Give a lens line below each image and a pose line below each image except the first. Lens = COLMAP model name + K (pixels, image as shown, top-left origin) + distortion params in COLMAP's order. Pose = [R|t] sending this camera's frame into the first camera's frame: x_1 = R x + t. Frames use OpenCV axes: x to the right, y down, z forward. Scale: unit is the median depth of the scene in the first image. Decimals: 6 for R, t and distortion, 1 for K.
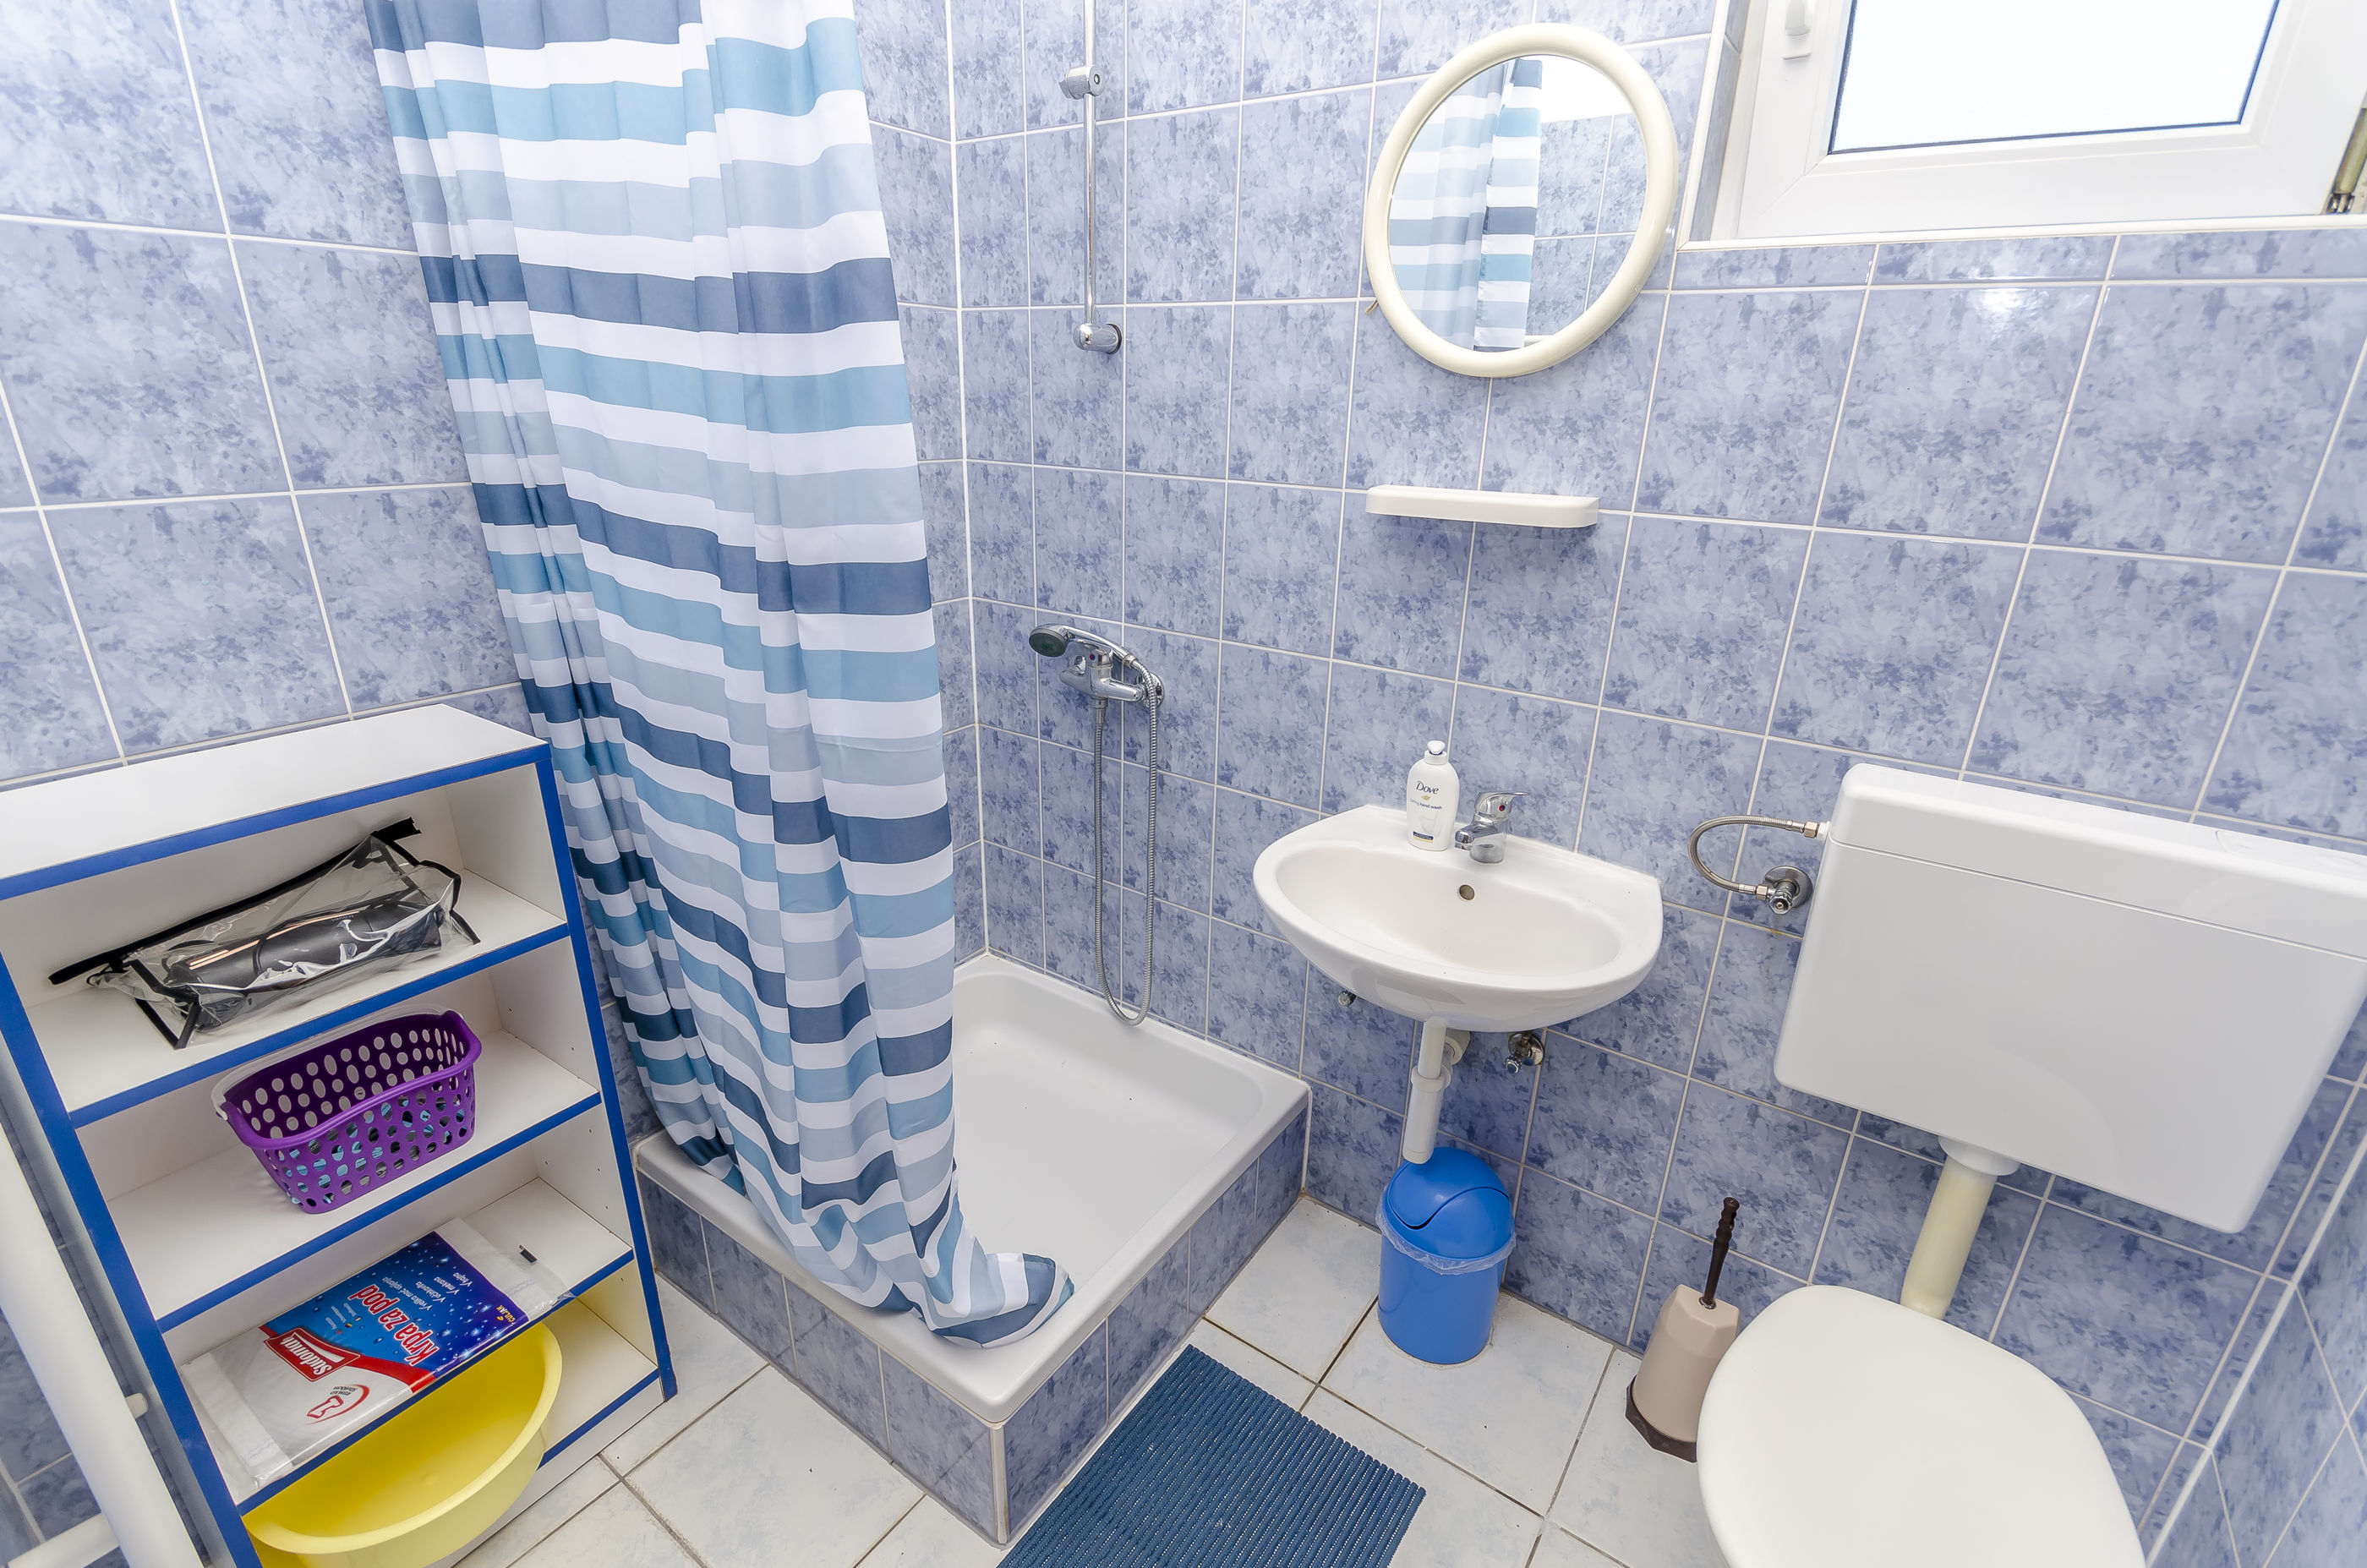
lens RADIAL K [[1072.6, 0, 1183.3], [0, 1072.6, 804.3], [0, 0, 1]] dist [-0.007355, -0.006155]
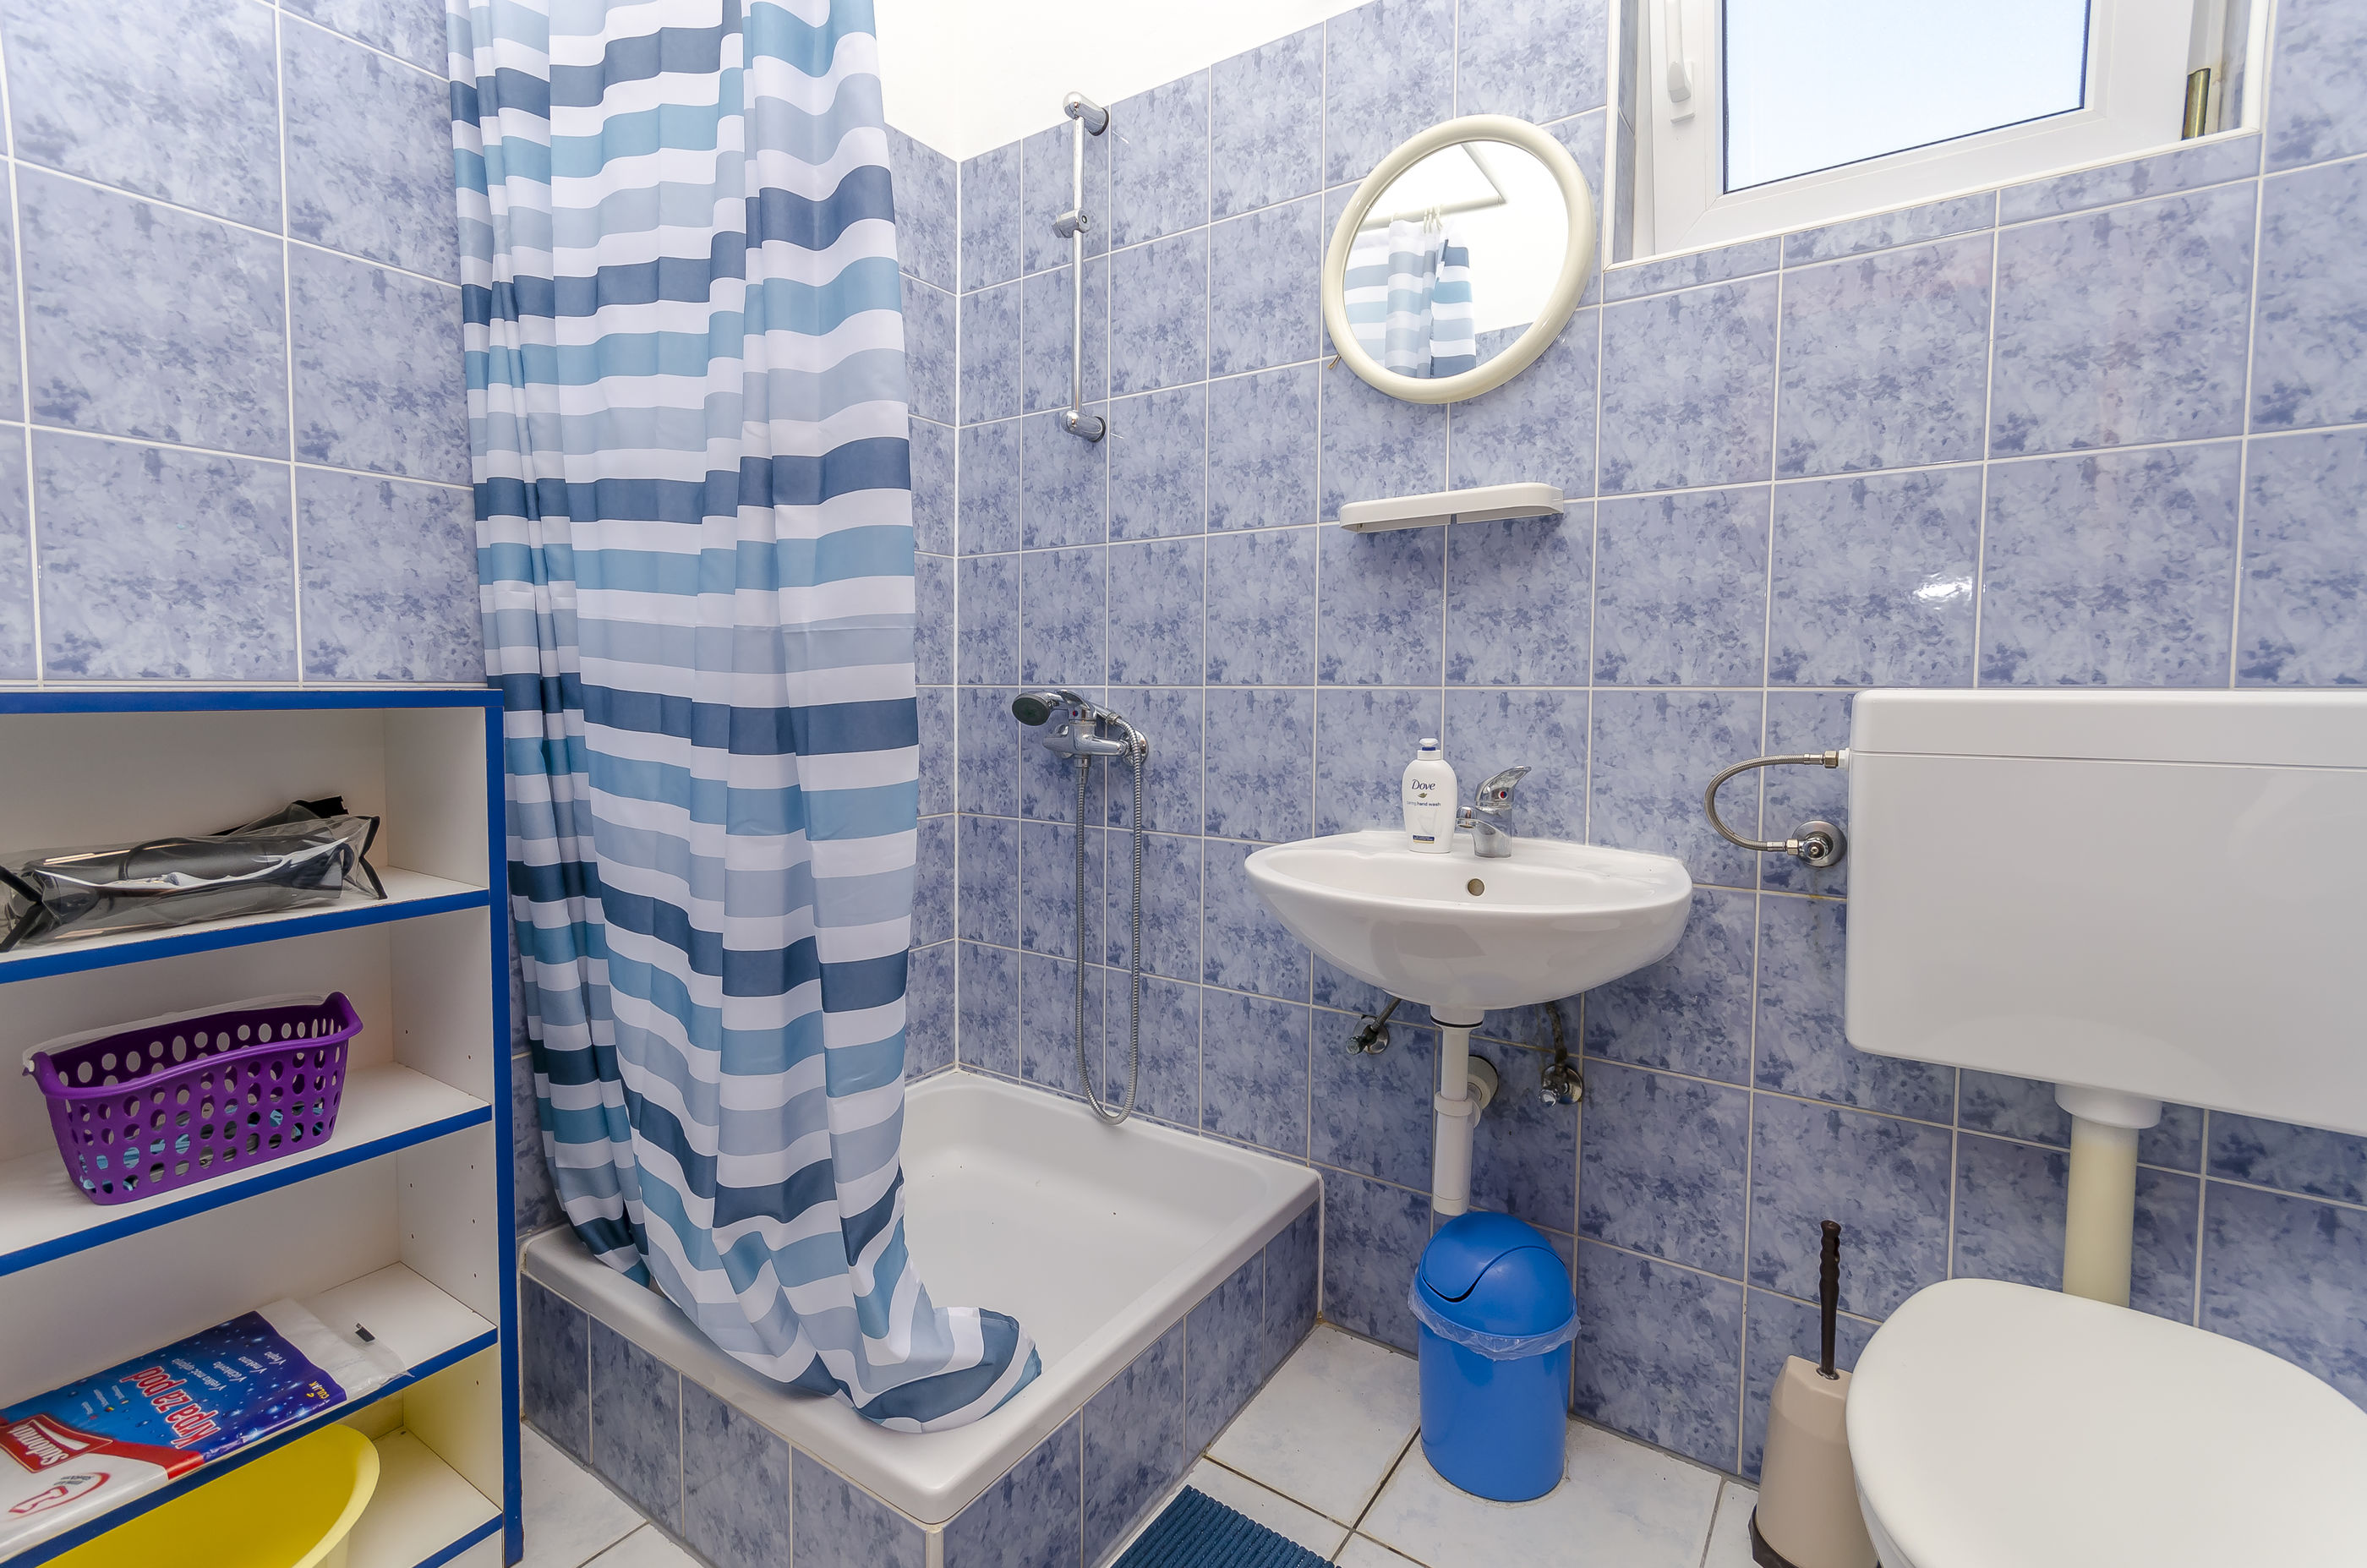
lens RADIAL K [[1069.9, 0, 1181.9], [0, 1069.9, 775.8], [0, 0, 1]] dist [-0.008016, 0.002297]
pose [[0.999800, -0.016744, 0.010903, 0.002410], [0.019313, 0.949774, -0.312340, 0.290547], [-0.005126, 0.312489, 0.949908, 0.100569]]
